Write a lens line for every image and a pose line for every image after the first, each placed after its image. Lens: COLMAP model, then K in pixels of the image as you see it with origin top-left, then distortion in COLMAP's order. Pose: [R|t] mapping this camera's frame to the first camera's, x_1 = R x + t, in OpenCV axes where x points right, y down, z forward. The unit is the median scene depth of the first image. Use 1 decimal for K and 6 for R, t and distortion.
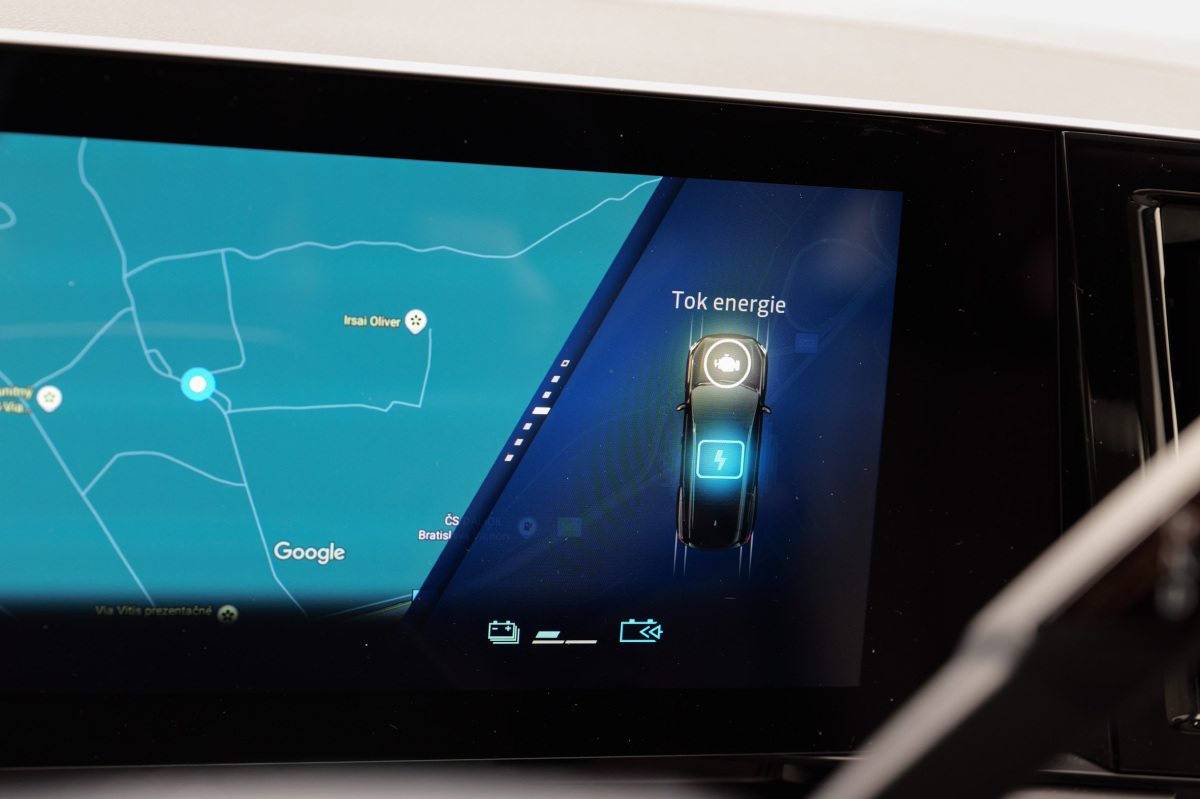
lens RADIAL K [[1944.2, 0, 594.5], [0, 1944.2, 407.1], [0, 0, 1]] dist [-0.009195, 0.000000]
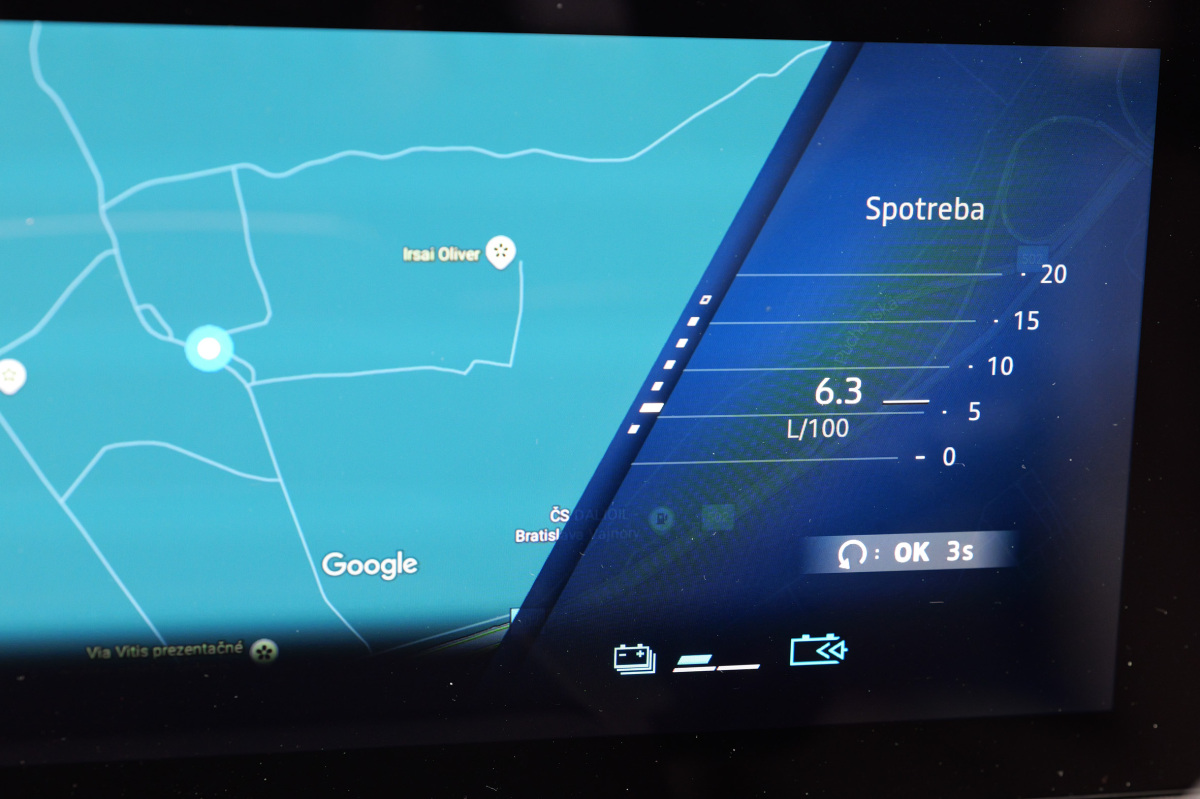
lens RADIAL K [[1944.2, 0, 622.0], [0, 1944.2, 382.7], [0, 0, 1]] dist [-0.009195, 0.000000]
pose [[0.995607, -0.027022, -0.089643, 0.019633], [0.031647, 0.998219, 0.050578, -0.030580], [0.088117, -0.053193, 0.994689, 0.264390]]
